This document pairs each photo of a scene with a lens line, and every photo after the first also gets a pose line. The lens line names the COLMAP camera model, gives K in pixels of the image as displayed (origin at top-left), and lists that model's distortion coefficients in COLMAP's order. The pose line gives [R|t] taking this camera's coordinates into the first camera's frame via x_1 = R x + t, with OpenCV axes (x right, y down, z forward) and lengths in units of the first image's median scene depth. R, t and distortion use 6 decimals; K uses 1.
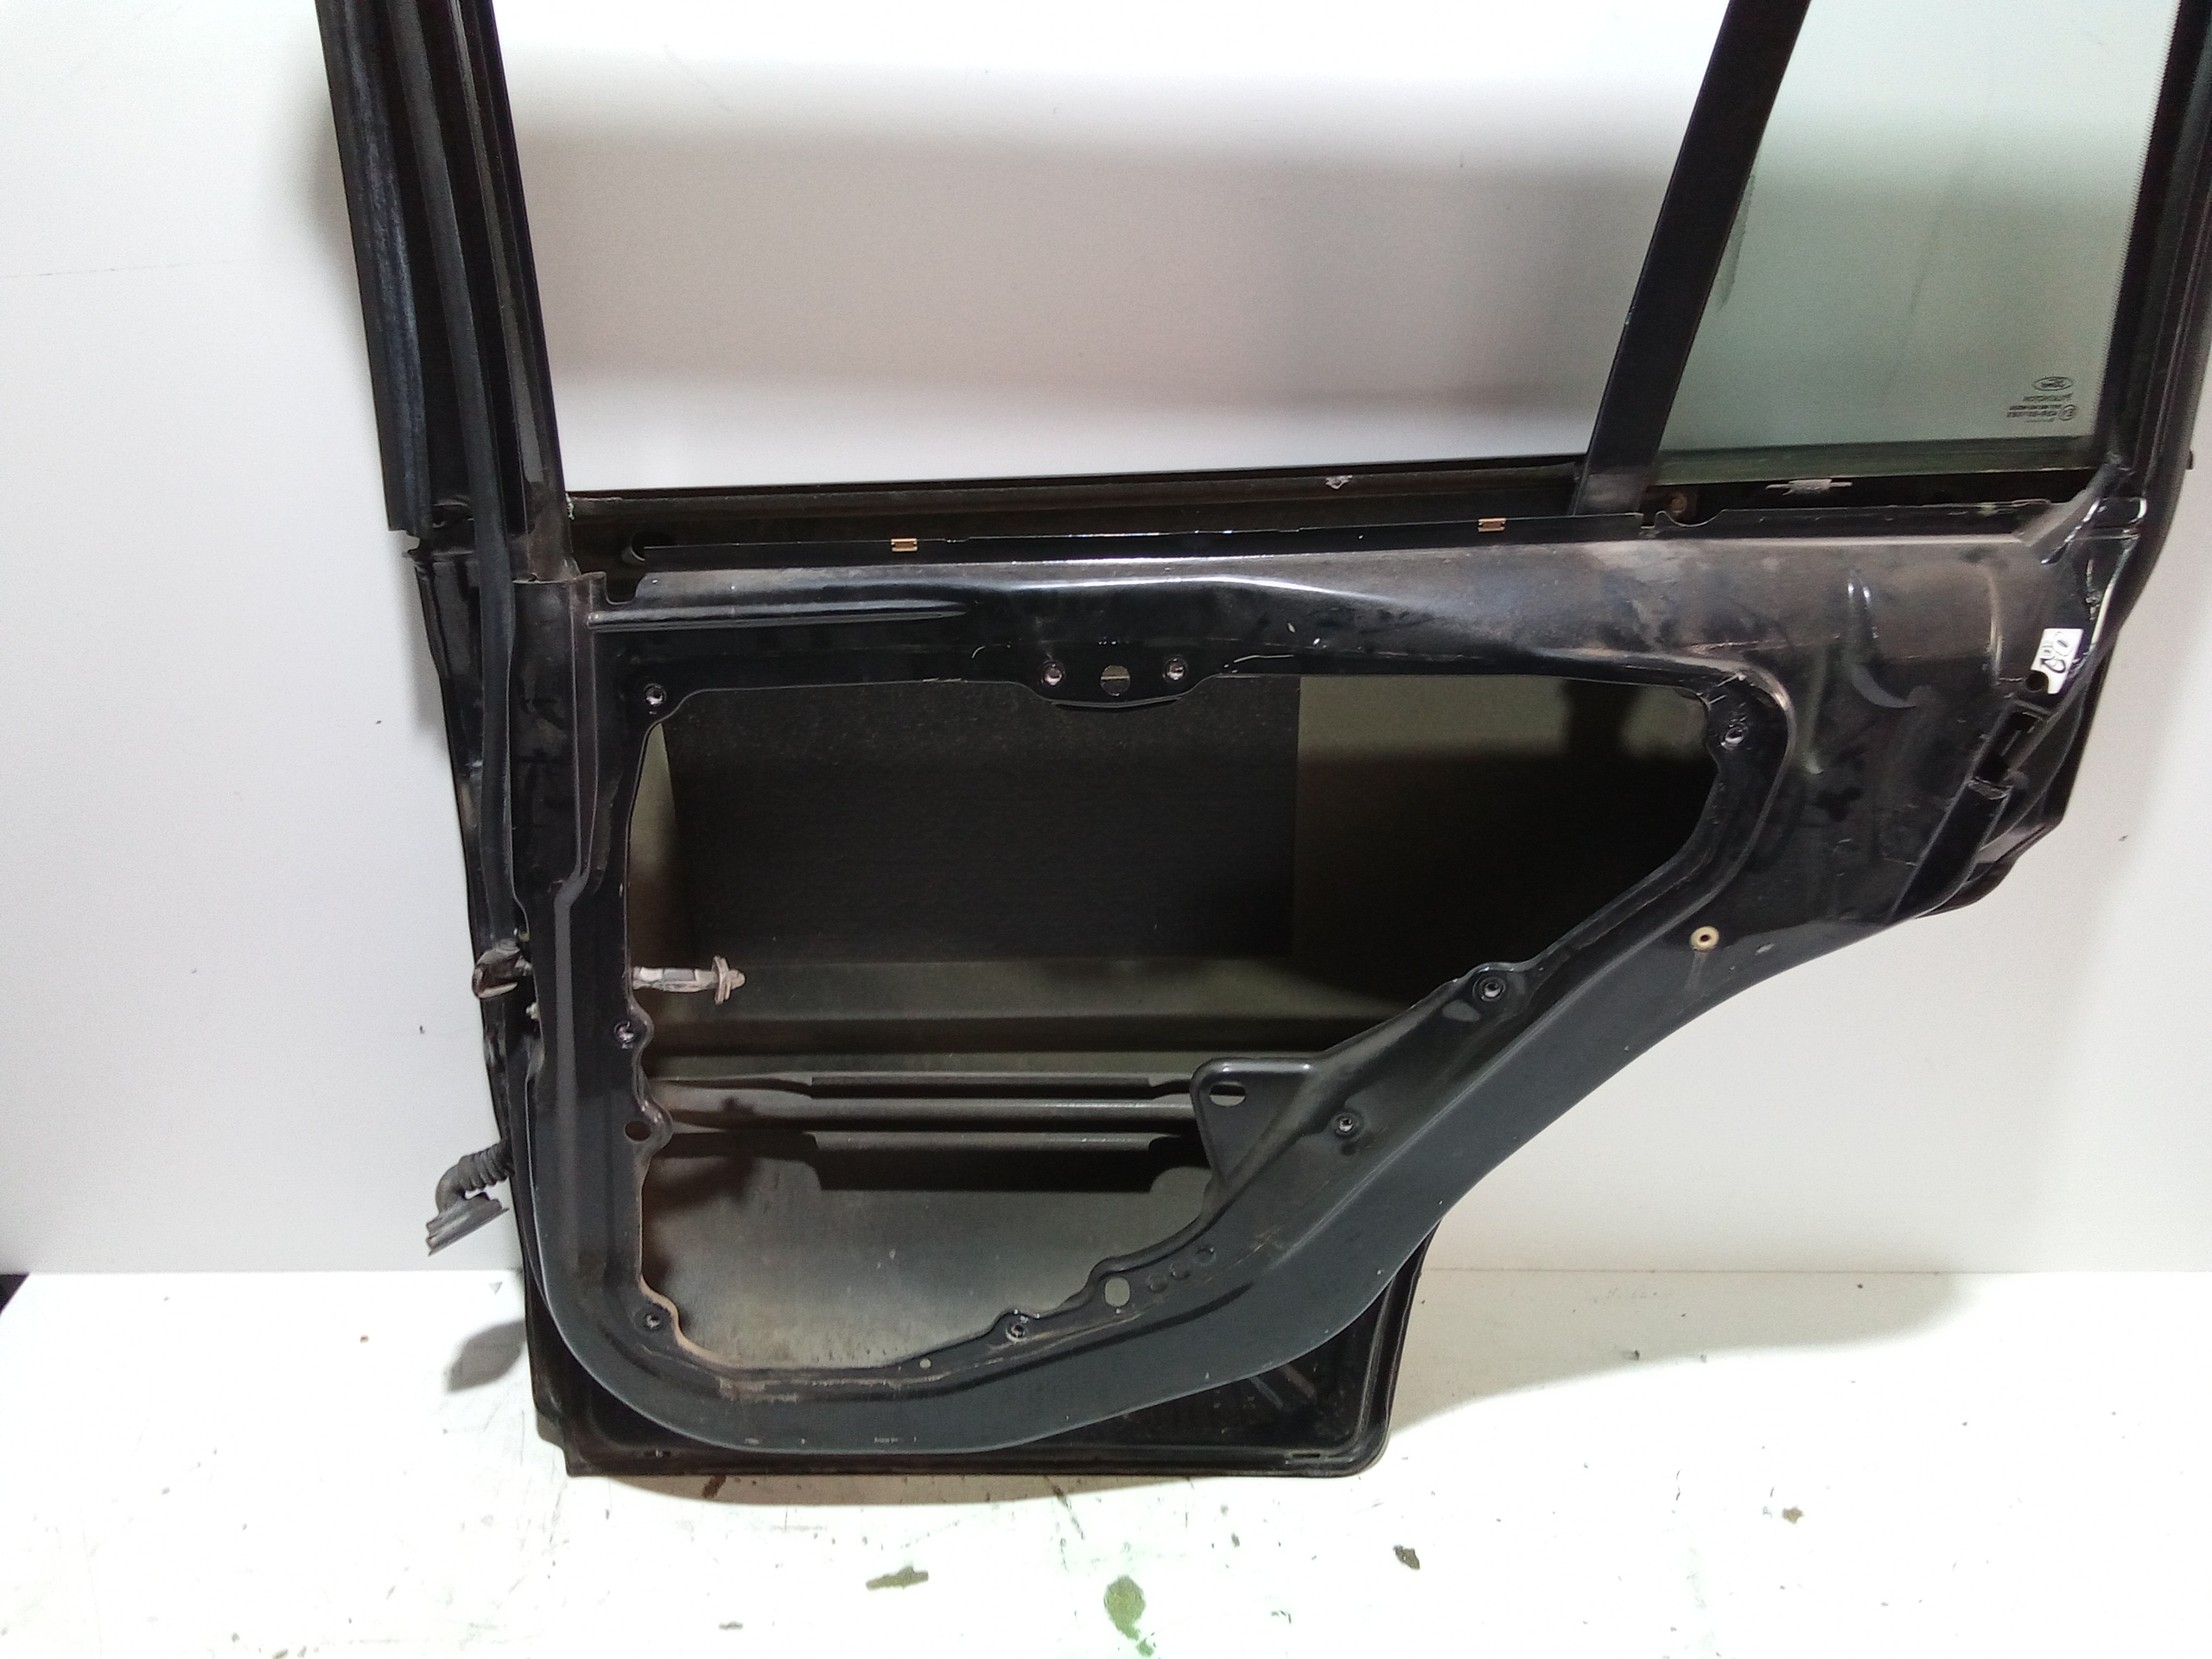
lens RADIAL K [[1549.9, 0, 1106.0], [0, 1549.9, 829.5], [0, 0, 1]] dist [0.103624, -0.143462]
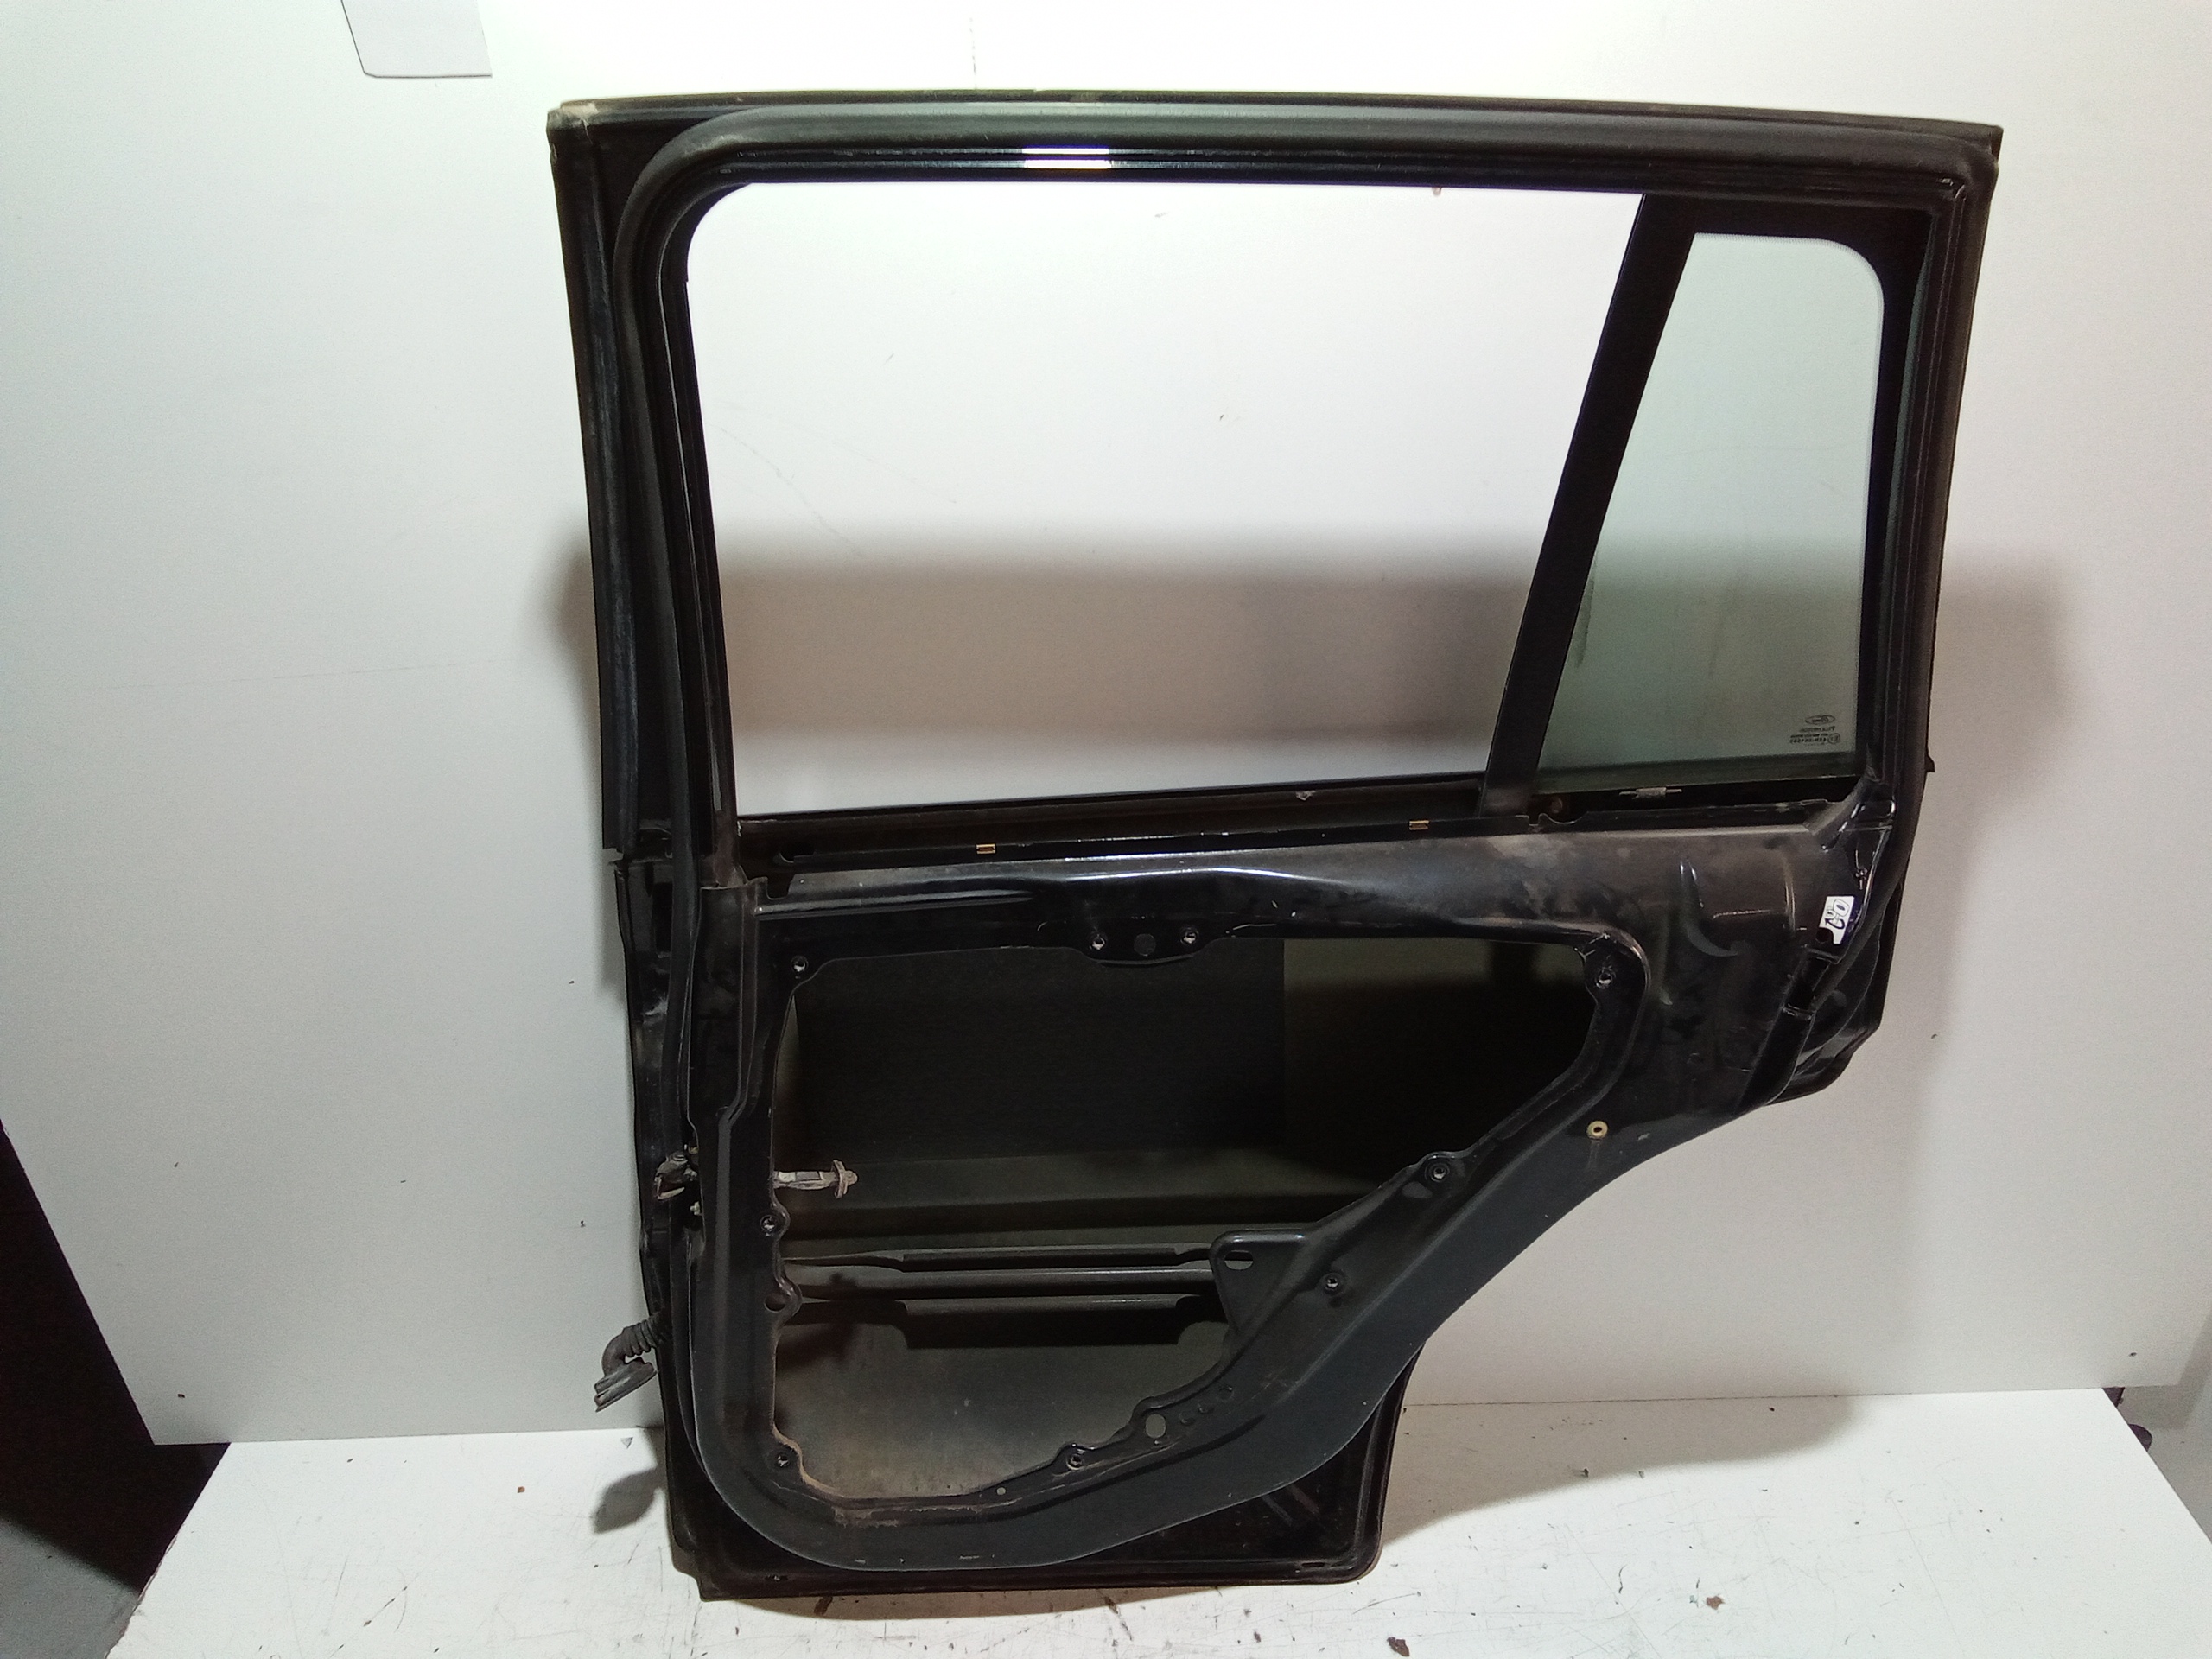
lens RADIAL K [[1549.9, 0, 1106.0], [0, 1549.9, 829.5], [0, 0, 1]] dist [0.103624, -0.143462]
pose [[0.999656, -0.025312, 0.006815, -0.033135], [0.025857, 0.994892, -0.097578, -0.063738], [-0.004310, 0.097721, 0.995205, -0.331550]]
